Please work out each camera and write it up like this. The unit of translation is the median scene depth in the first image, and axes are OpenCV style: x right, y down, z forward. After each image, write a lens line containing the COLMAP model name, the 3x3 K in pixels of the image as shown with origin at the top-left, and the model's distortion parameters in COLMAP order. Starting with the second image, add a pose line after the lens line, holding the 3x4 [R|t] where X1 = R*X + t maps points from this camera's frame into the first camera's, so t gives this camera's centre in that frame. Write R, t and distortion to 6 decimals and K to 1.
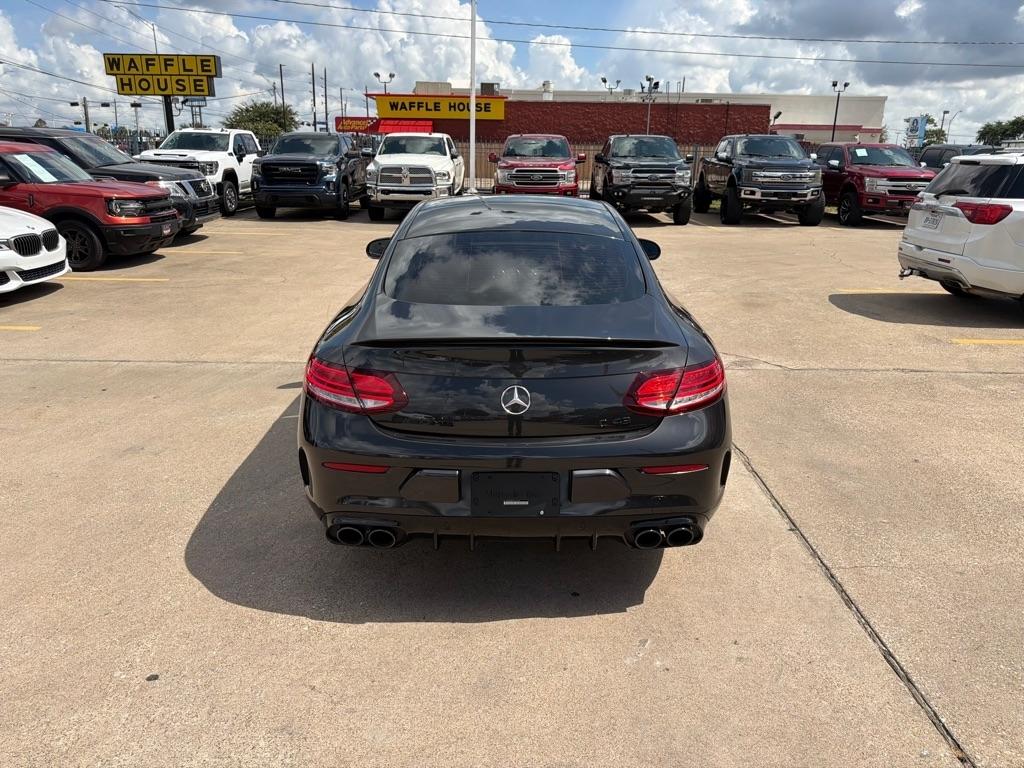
lens RADIAL K [[729.6, 0, 516.2], [0, 729.6, 388.3], [0, 0, 1]] dist [0.030440, -0.037166]
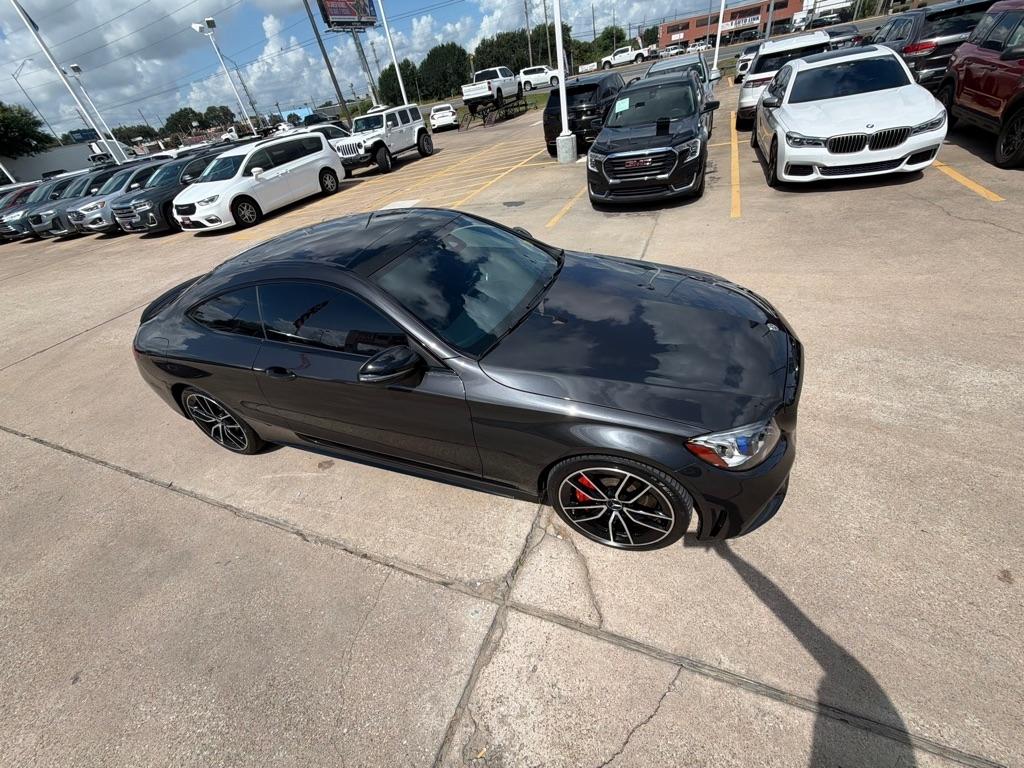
lens RADIAL K [[407.7, 0, 507.1], [0, 407.7, 385.6], [0, 0, 1]] dist [-0.000859, 0.000255]
pose [[-0.371894, 0.588158, -0.718168, 0.121895], [-0.126282, 0.734411, 0.666854, -0.130902], [0.919645, 0.338691, -0.198850, 0.352959]]
